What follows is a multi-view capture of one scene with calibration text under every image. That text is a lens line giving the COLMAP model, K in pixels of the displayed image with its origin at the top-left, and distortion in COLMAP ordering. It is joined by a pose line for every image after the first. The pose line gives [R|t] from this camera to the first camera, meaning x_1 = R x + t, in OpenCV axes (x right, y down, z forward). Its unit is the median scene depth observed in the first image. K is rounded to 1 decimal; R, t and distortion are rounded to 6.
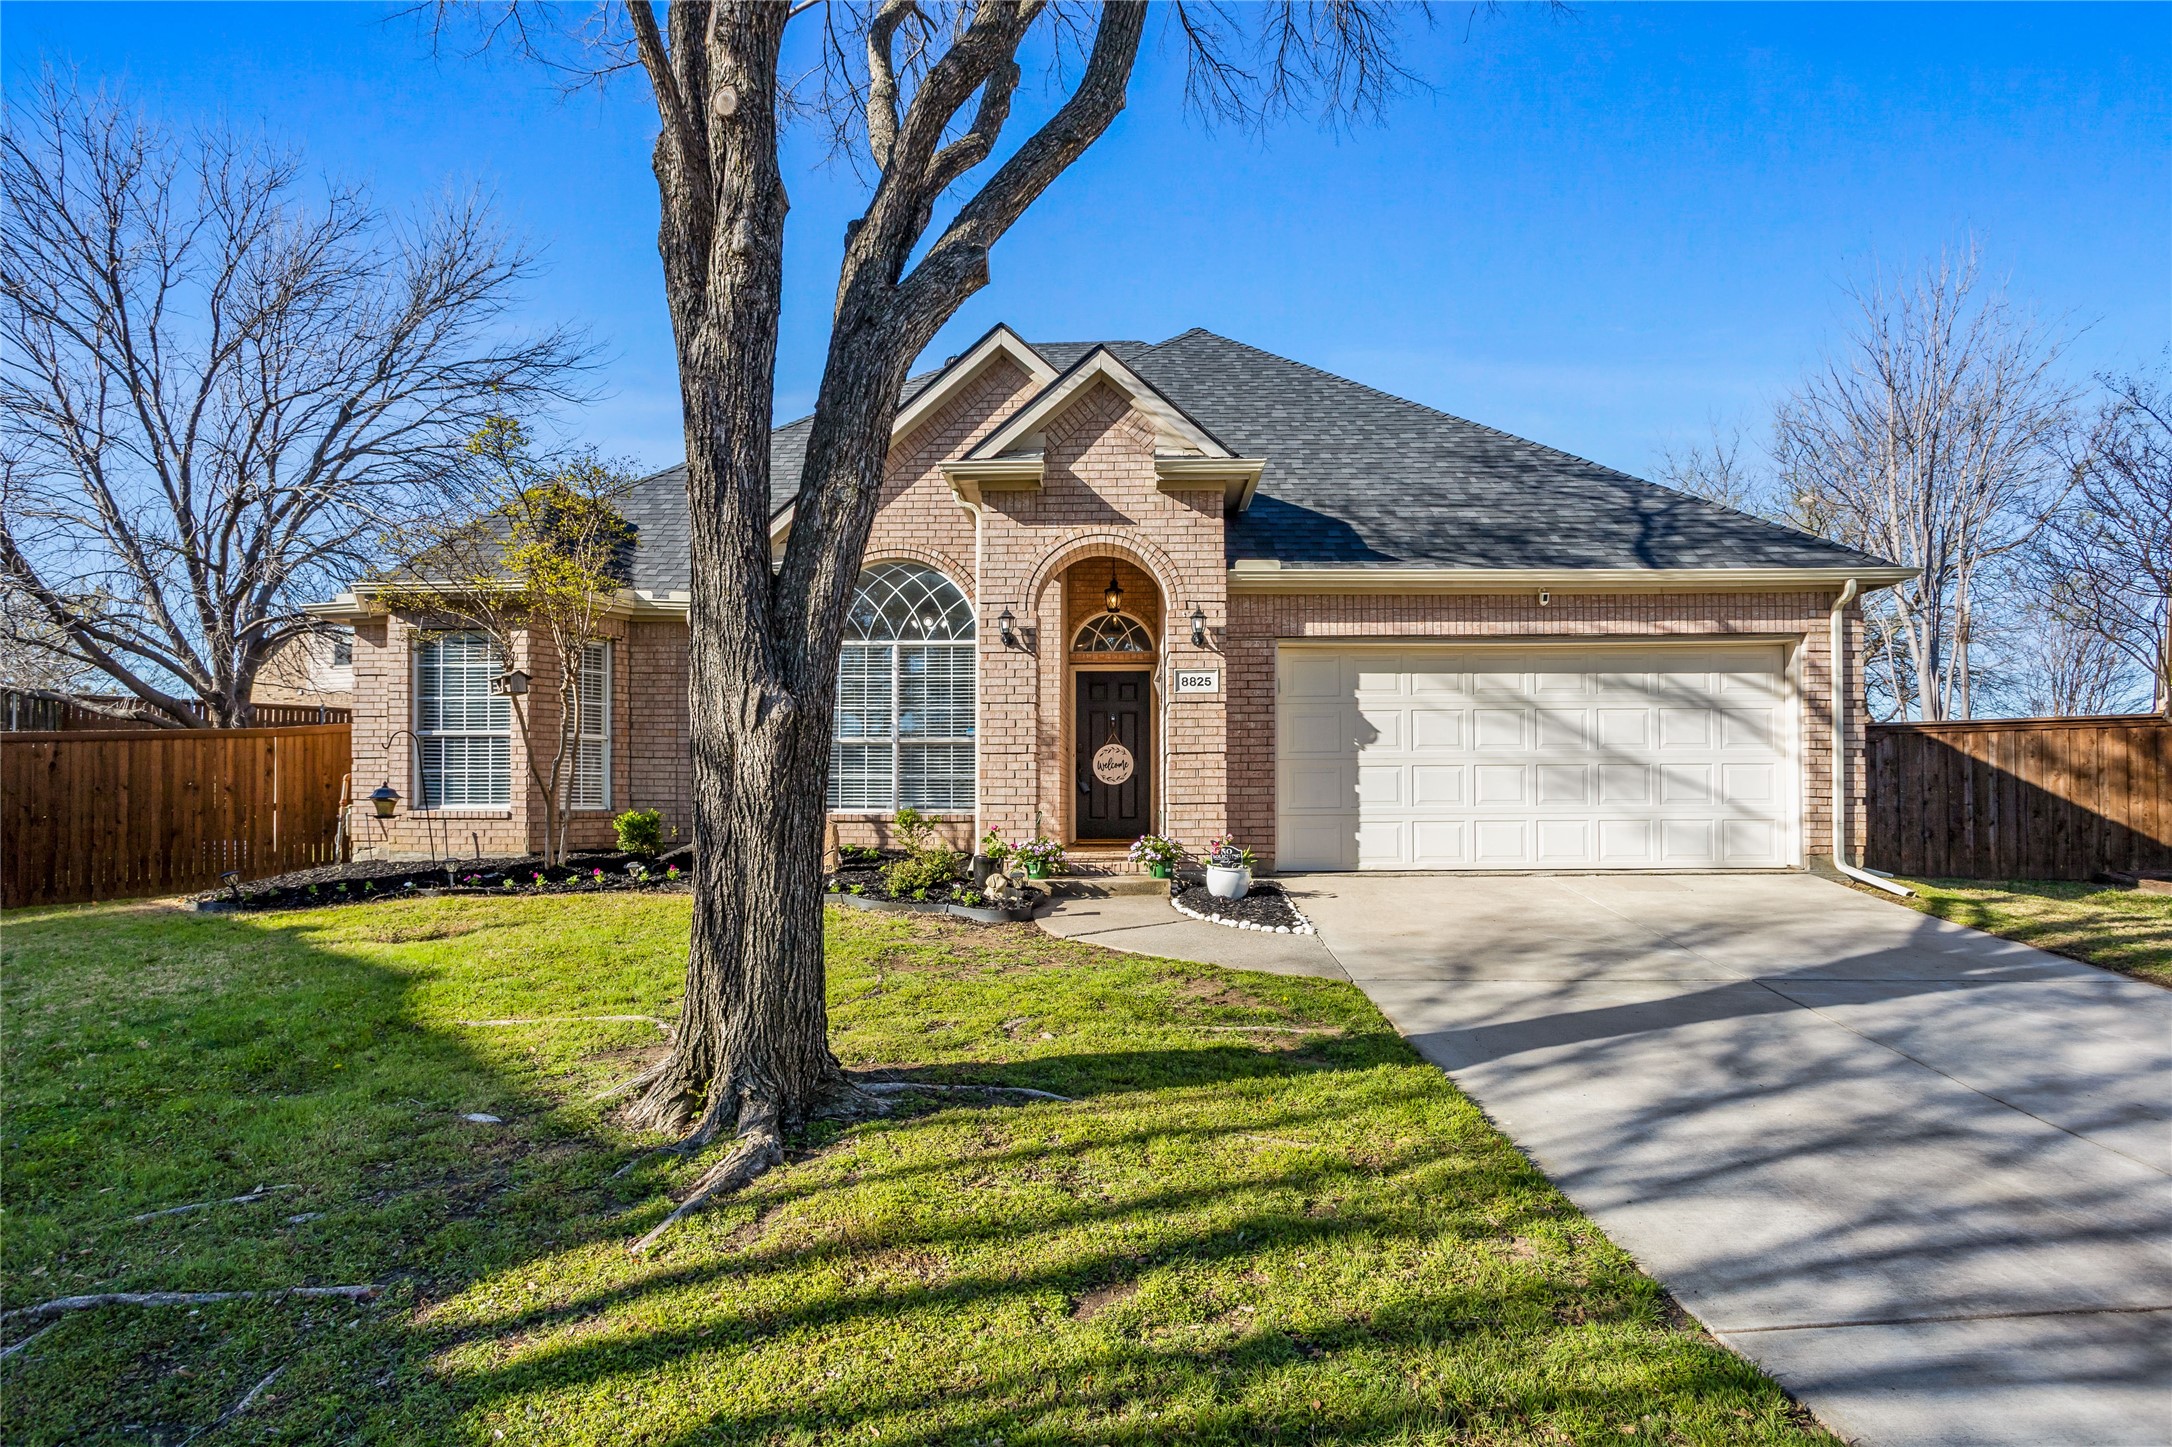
lens RADIAL K [[1058.5, 0, 1083.1], [0, 1058.5, 788.7], [0, 0, 1]] dist [-0.010885, 0.000561]
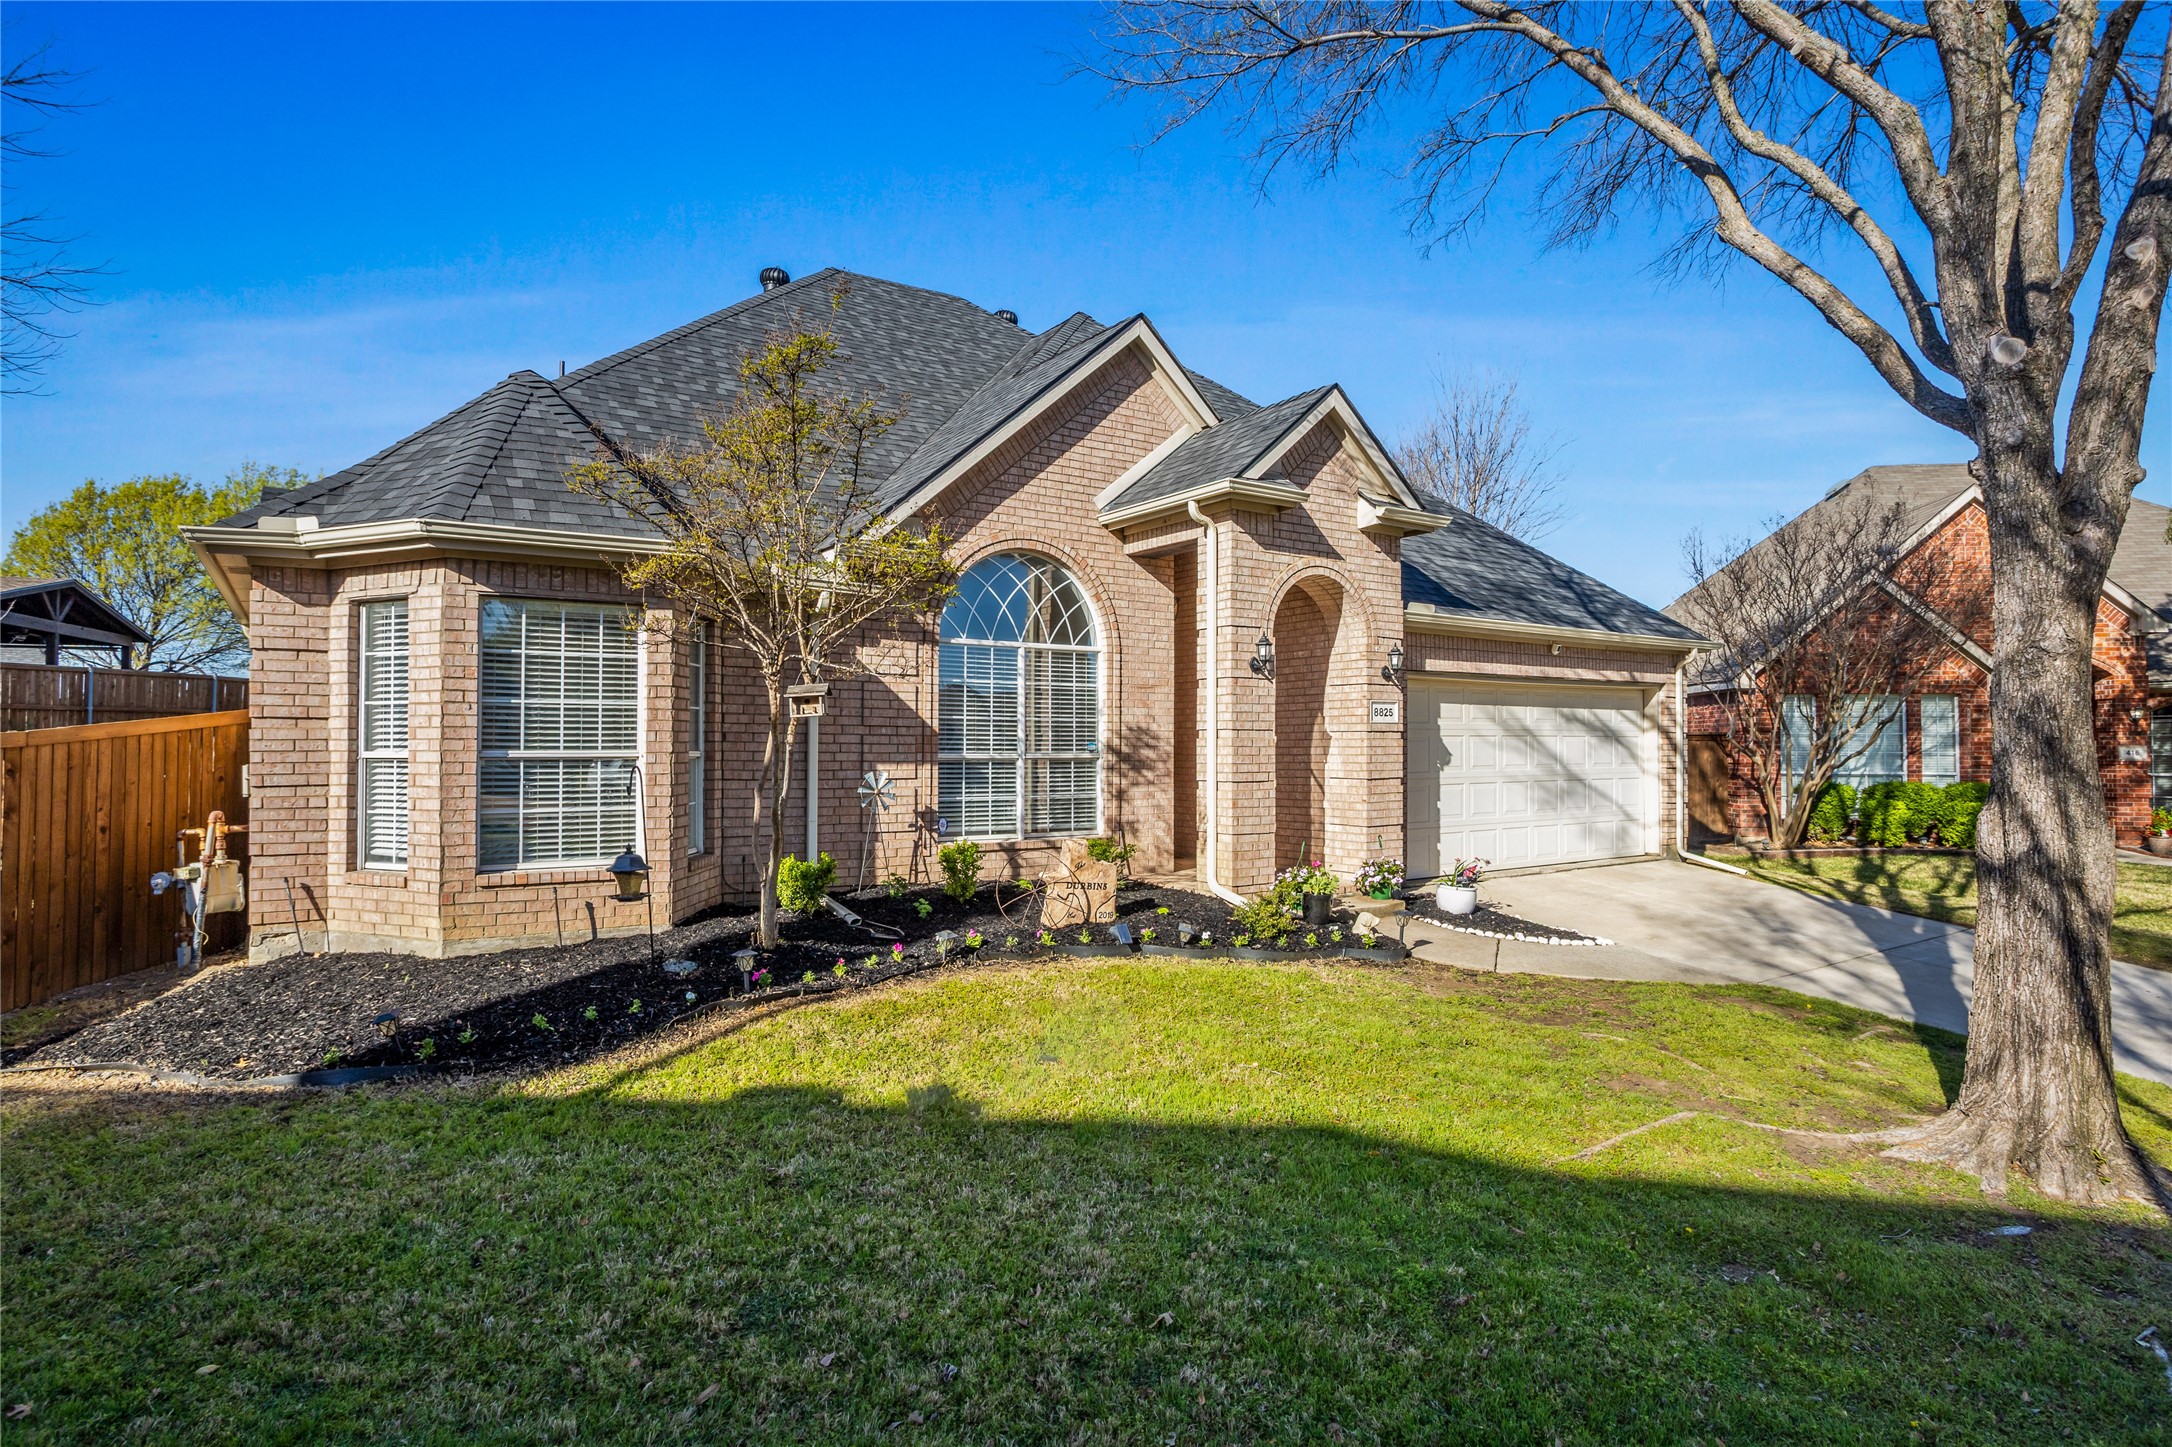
lens RADIAL K [[1141.6, 0, 1077.7], [0, 1141.6, 722.7], [0, 0, 1]] dist [-0.001570, -0.000452]
pose [[0.812310, 0.014704, 0.583040, -0.799011], [-0.009883, 0.999886, -0.011449, -0.072516], [-0.583142, 0.003538, 0.812363, 0.235059]]
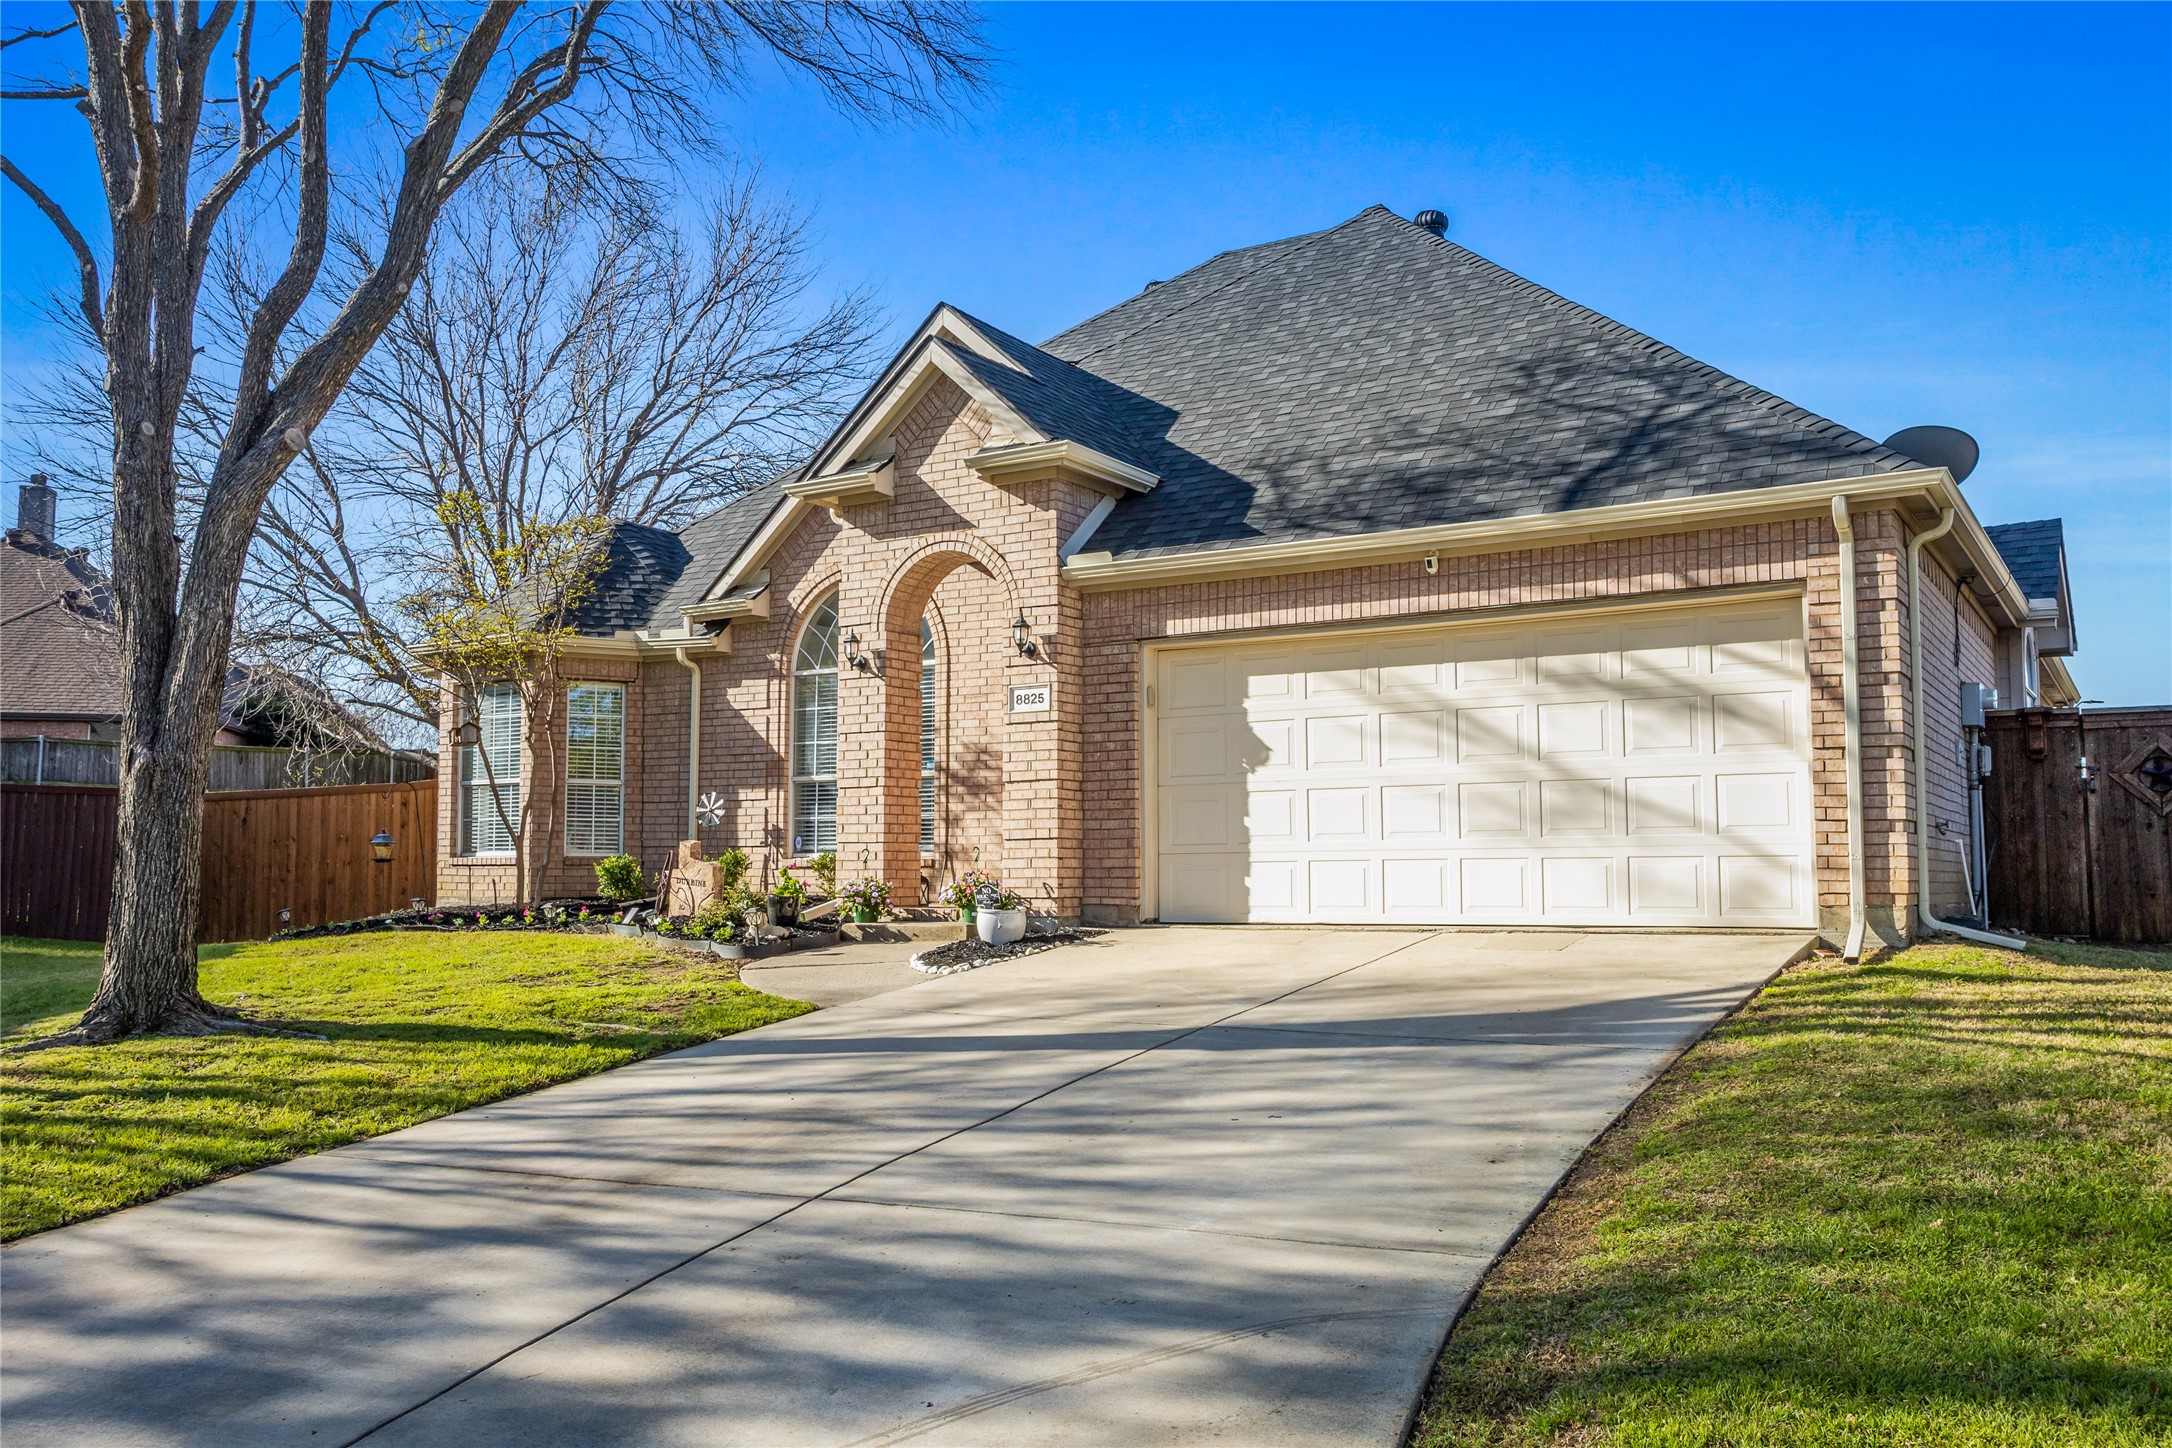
lens RADIAL K [[1776.2, 0, 1083.6], [0, 1776.2, 734.7], [0, 0, 1]] dist [0.043784, -0.002857]
pose [[0.858390, -0.041682, -0.511301, 0.866598], [0.004805, 0.997303, -0.073235, 0.034107], [0.512975, 0.060408, 0.856275, -0.218489]]
